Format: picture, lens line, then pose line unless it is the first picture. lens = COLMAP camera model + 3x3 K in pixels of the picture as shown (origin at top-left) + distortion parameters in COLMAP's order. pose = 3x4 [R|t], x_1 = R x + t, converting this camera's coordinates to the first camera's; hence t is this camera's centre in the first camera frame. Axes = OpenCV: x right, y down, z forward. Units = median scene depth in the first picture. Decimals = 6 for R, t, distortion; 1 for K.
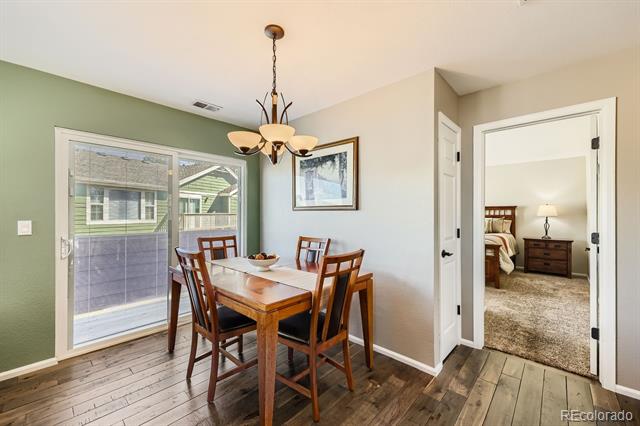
lens RADIAL K [[266.8, 0, 313.7], [0, 266.8, 213.7], [0, 0, 1]] dist [-0.003271, 0.000598]
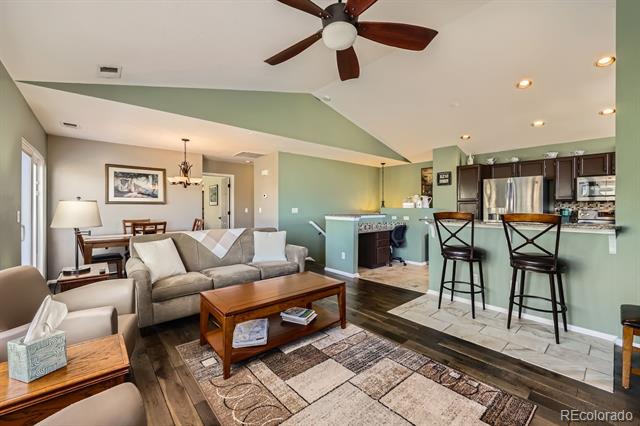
lens RADIAL K [[266.8, 0, 320.8], [0, 266.8, 206.7], [0, 0, 1]] dist [-0.003271, 0.000598]
pose [[0.082959, -0.003345, 0.996547, -0.858726], [-0.002220, 0.999991, 0.003542, -0.002637], [-0.996551, -0.002506, 0.082951, -0.180385]]
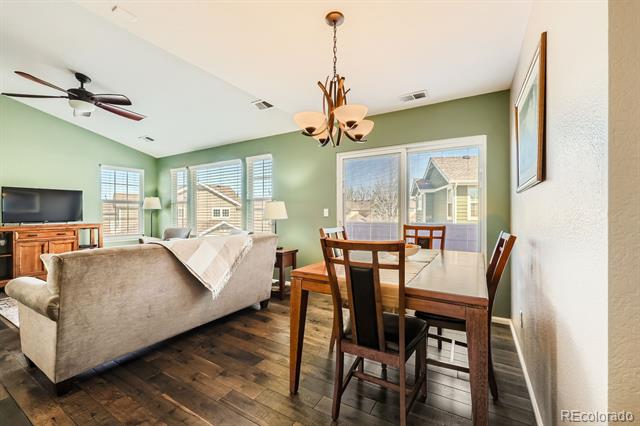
lens RADIAL K [[266.8, 0, 318.4], [0, 266.8, 212.5], [0, 0, 1]] dist [-0.003271, 0.000598]
pose [[0.228847, -0.008248, -0.973428, 0.266154], [0.006669, 0.999954, -0.006905, 0.022853], [0.973440, -0.004911, 0.228891, 0.221000]]
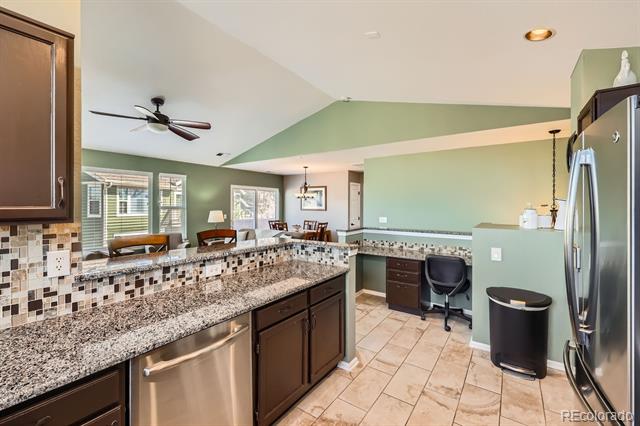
lens RADIAL K [[266.8, 0, 321.3], [0, 266.8, 208.9], [0, 0, 1]] dist [-0.003271, 0.000598]
pose [[0.987367, -0.000683, 0.158446, -0.170280], [-0.001499, 0.999906, 0.013651, -0.035014], [-0.158440, -0.013716, 0.987273, -0.913746]]
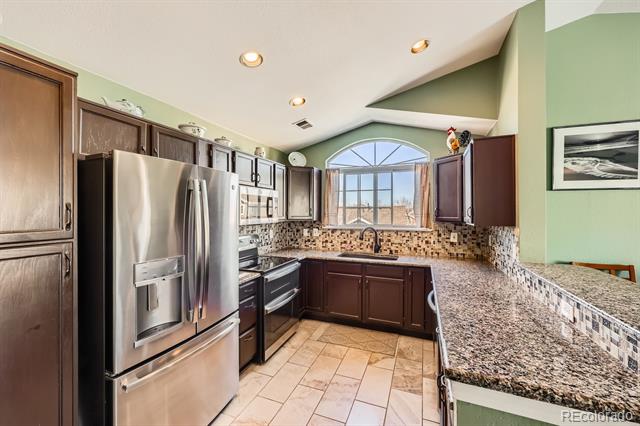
lens RADIAL K [[266.8, 0, 318.4], [0, 266.8, 209.5], [0, 0, 1]] dist [-0.003271, 0.000598]
pose [[-0.931619, -0.006348, -0.363380, 0.063128], [-0.004626, 0.999974, -0.005610, -0.045861], [0.363406, -0.003546, -0.931624, -0.392465]]
